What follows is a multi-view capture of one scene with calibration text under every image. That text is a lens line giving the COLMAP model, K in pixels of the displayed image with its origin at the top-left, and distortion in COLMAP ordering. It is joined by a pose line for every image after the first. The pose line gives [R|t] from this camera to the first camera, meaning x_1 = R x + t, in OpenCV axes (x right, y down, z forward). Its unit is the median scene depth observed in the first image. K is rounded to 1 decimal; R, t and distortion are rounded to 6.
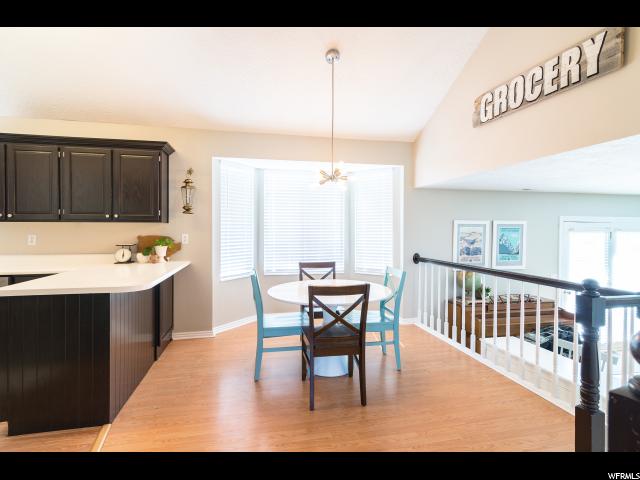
lens RADIAL K [[329.5, 0, 315.2], [0, 329.5, 231.7], [0, 0, 1]] dist [-0.001143, 0.001407]
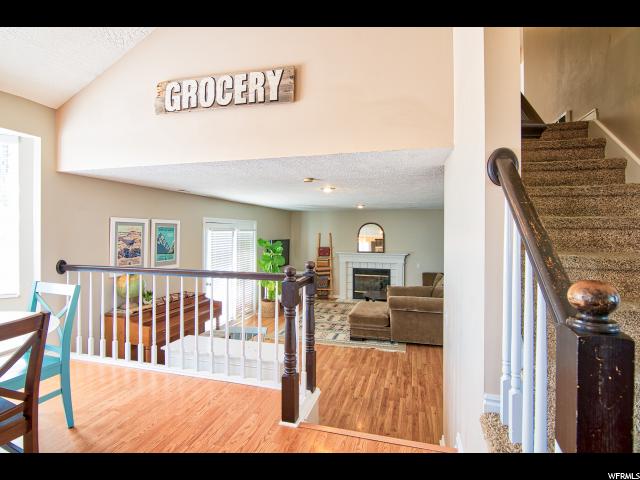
lens RADIAL K [[329.5, 0, 321.1], [0, 329.5, 233.4], [0, 0, 1]] dist [-0.001143, 0.001407]
pose [[0.463387, -0.004763, 0.886143, -0.100552], [0.003539, 0.999988, 0.003525, 0.007139], [-0.886149, 0.001503, 0.463398, 0.178394]]
